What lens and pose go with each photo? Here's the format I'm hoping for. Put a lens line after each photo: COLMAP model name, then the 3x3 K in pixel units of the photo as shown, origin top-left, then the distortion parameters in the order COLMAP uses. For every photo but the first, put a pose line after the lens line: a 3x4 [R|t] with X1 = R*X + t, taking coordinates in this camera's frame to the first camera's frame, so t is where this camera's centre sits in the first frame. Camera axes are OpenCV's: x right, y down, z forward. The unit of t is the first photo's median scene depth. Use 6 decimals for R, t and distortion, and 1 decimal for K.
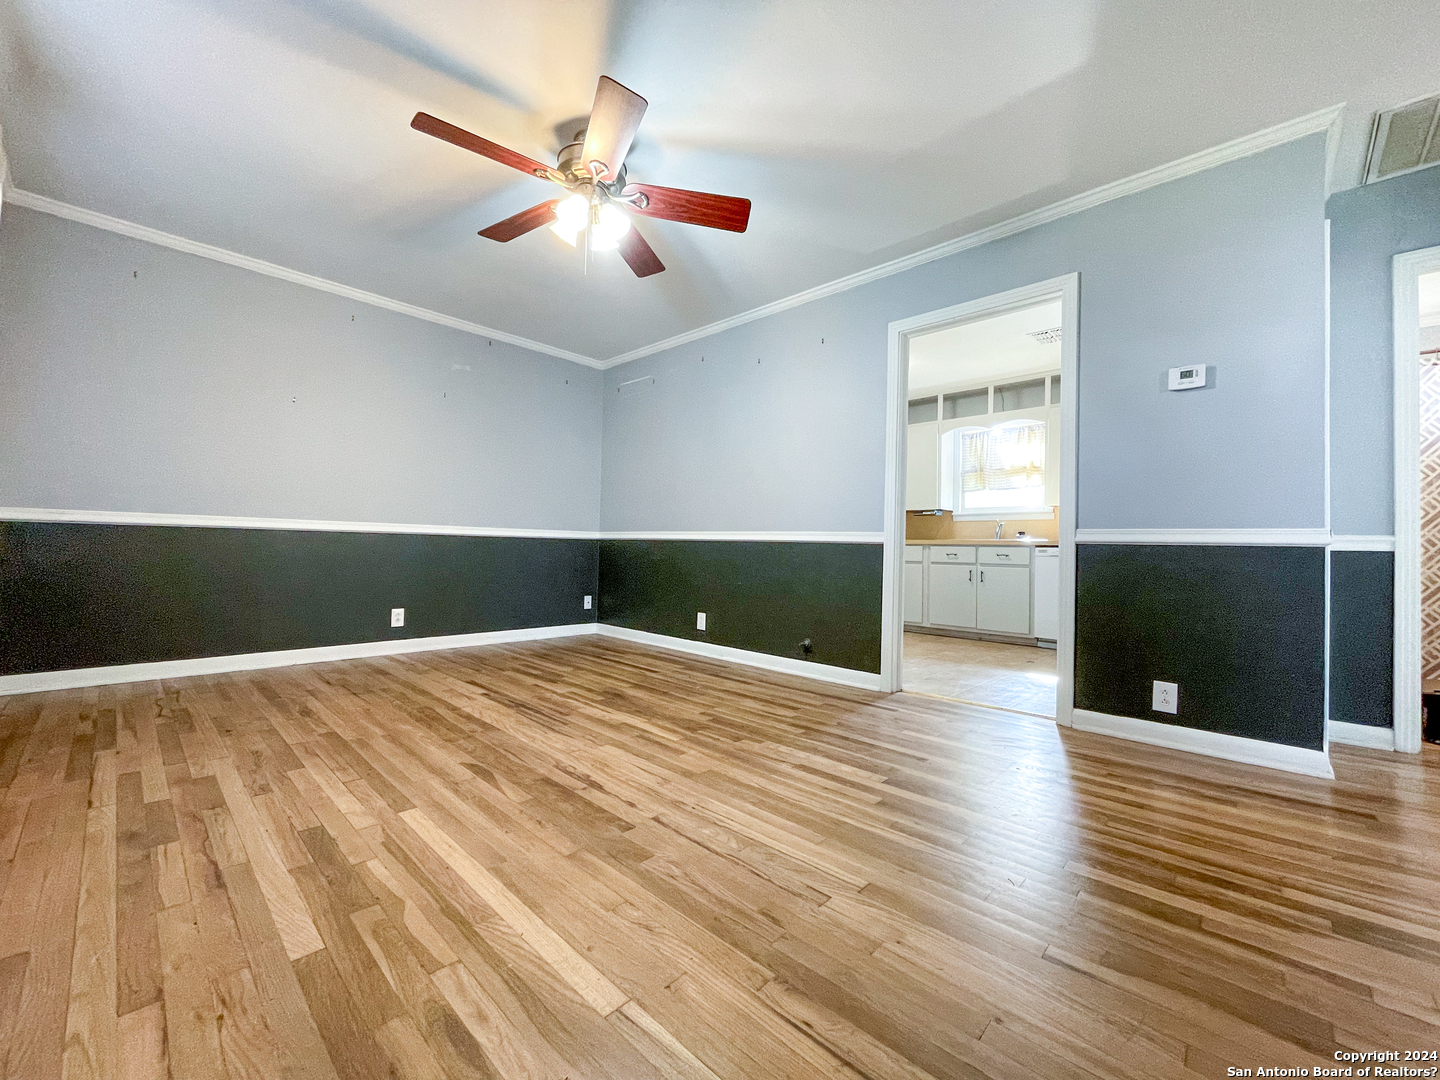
lens RADIAL K [[586.4, 0, 719.4], [0, 586.4, 537.1], [0, 0, 1]] dist [0.000076, 0.000274]
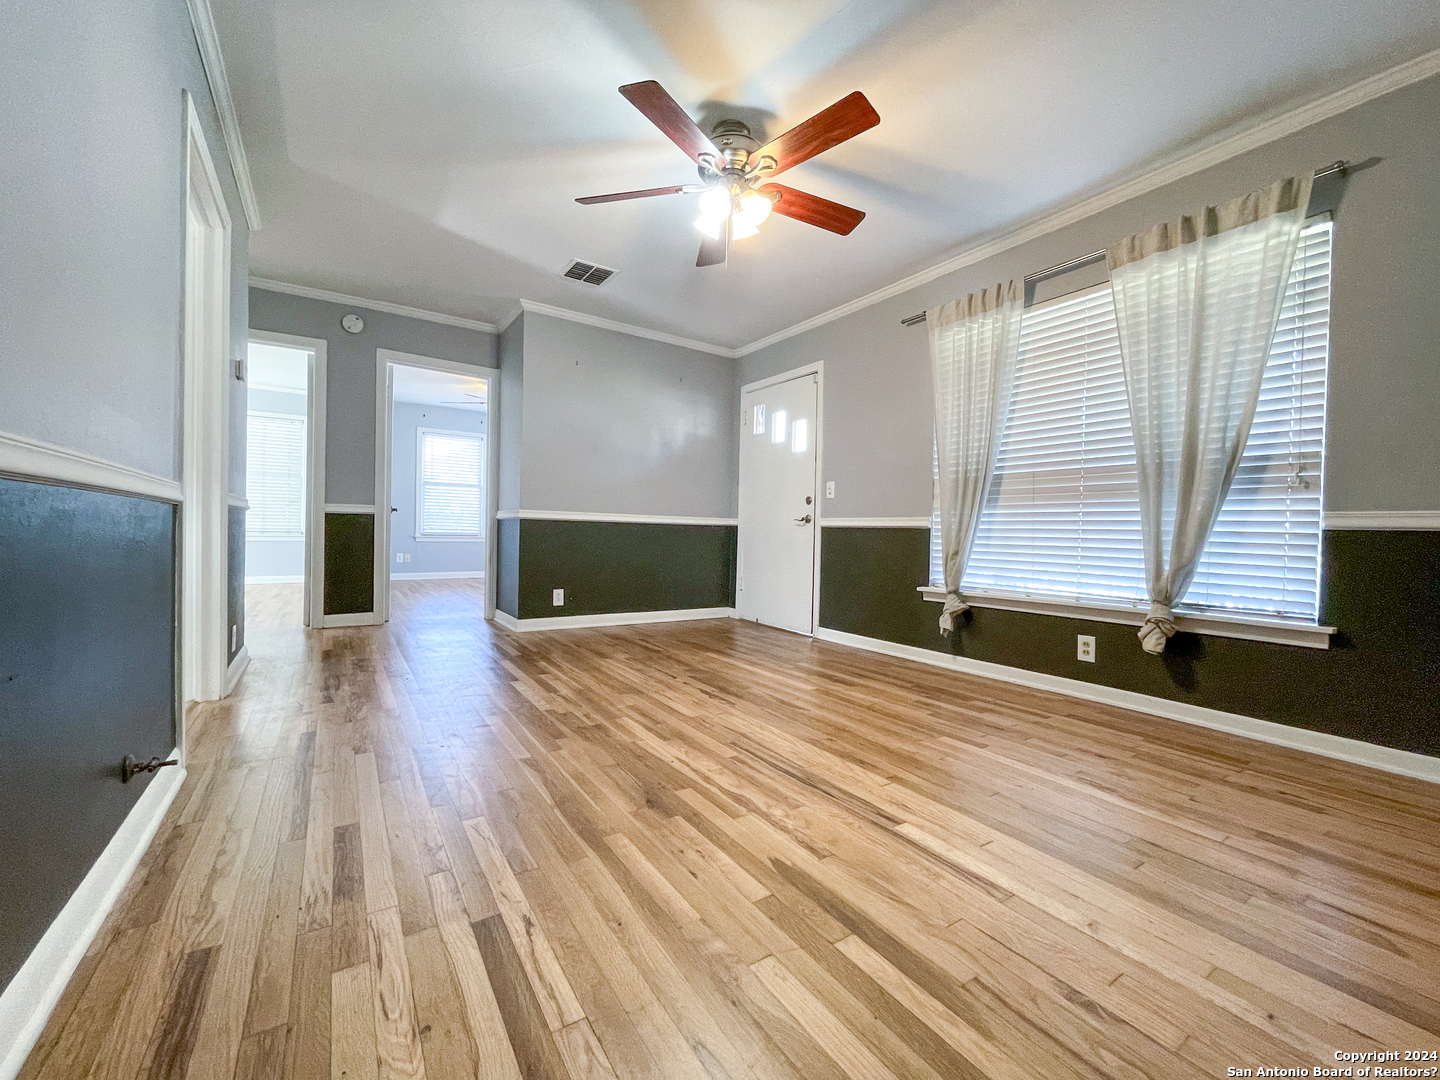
lens RADIAL K [[586.4, 0, 719.4], [0, 586.4, 537.1], [0, 0, 1]] dist [0.000076, 0.000274]
pose [[-0.974794, -0.044849, 0.218553, -0.436467], [-0.045869, 0.998947, 0.000407, 0.023113], [-0.218341, -0.009628, -0.975825, 1.933421]]
